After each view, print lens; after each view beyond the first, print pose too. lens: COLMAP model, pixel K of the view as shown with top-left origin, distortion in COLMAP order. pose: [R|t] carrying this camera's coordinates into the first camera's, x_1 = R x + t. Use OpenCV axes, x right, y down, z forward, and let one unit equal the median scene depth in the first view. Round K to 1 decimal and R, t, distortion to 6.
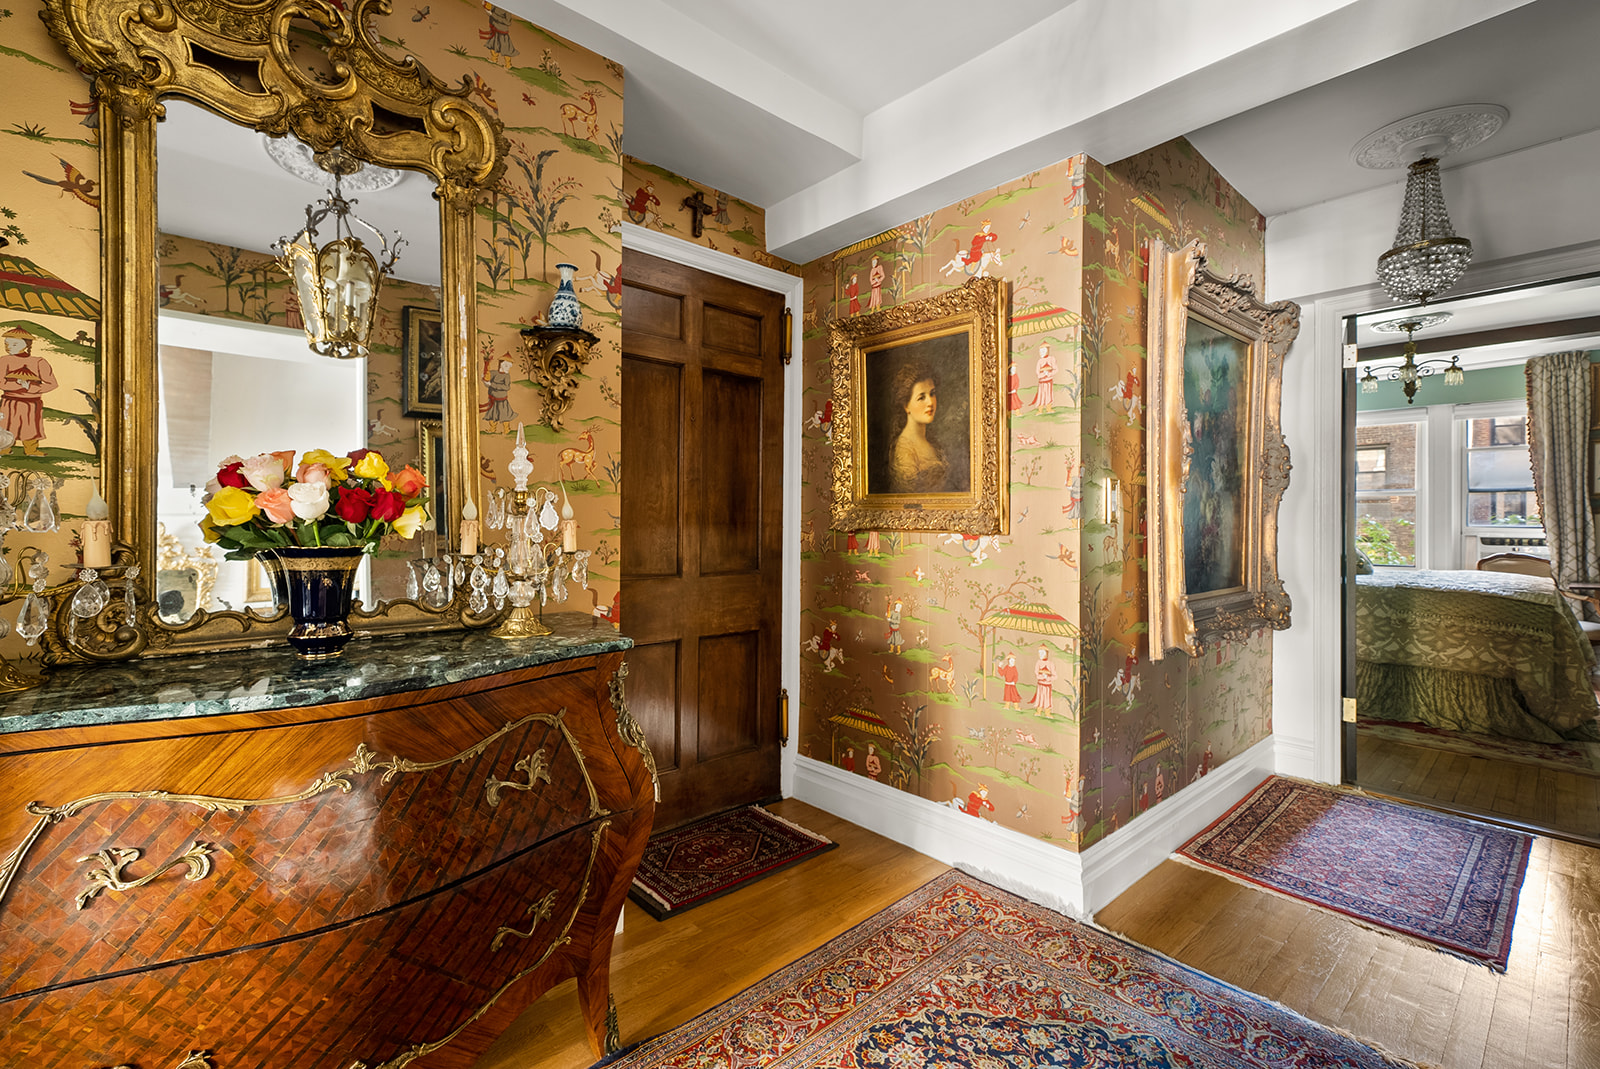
lens RADIAL K [[694.3, 0, 793.5], [0, 694.3, 521.6], [0, 0, 1]] dist [0.005424, 0.000714]
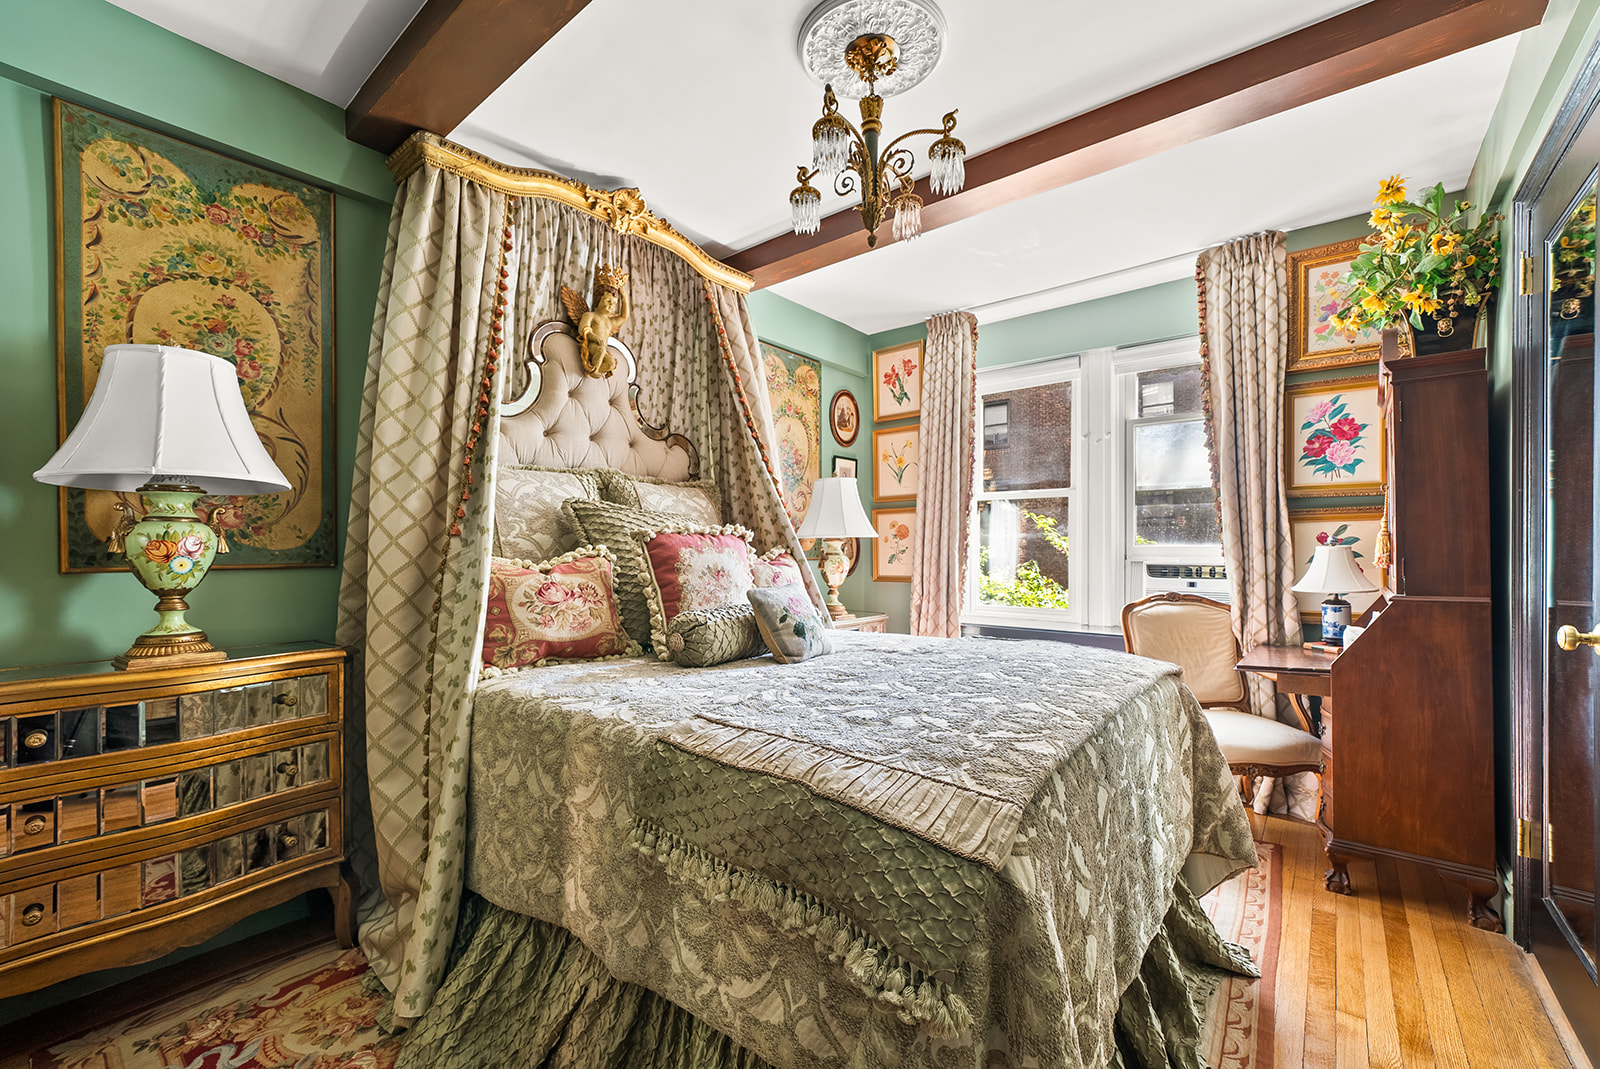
lens RADIAL K [[662.0, 0, 804.1], [0, 662.0, 546.3], [0, 0, 1]] dist [-0.002415, -0.000062]
pose [[0.988831, -0.003147, 0.149010, 0.676262], [0.002984, 0.999995, 0.001318, 0.006131], [-0.149013, -0.000859, 0.988835, 0.534647]]
